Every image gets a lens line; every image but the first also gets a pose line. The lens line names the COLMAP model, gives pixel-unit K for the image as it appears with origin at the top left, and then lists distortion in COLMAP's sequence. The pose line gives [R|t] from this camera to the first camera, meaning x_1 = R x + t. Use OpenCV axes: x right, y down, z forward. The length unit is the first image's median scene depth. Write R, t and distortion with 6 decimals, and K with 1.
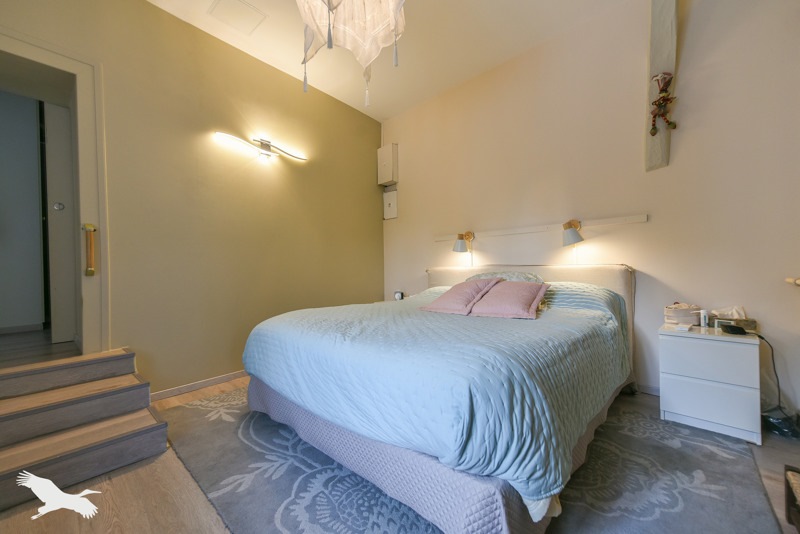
lens RADIAL K [[309.2, 0, 396.1], [0, 309.2, 268.3], [0, 0, 1]] dist [0.000608, 0.000032]
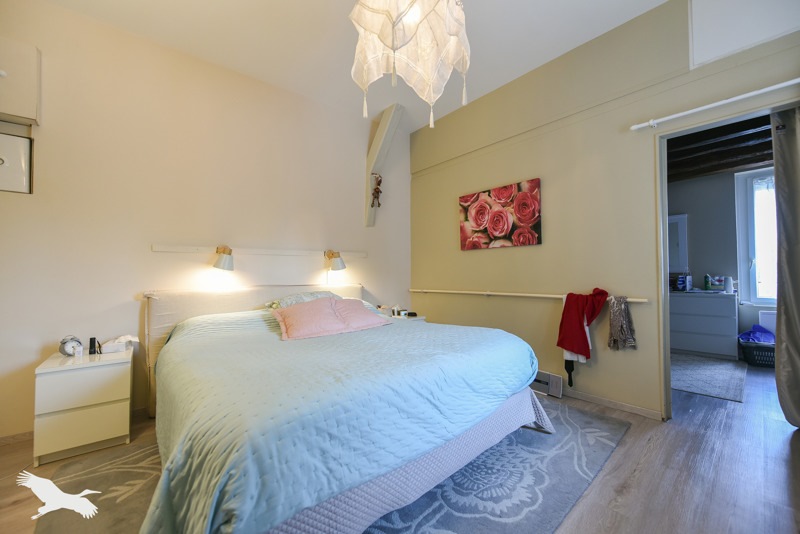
lens RADIAL K [[309.2, 0, 396.9], [0, 309.2, 269.6], [0, 0, 1]] dist [0.000608, 0.000032]
pose [[0.118956, 0.029396, 0.992464, -1.183463], [0.010763, 0.999465, -0.030894, -0.050376], [-0.992841, 0.014357, 0.118576, 0.959101]]
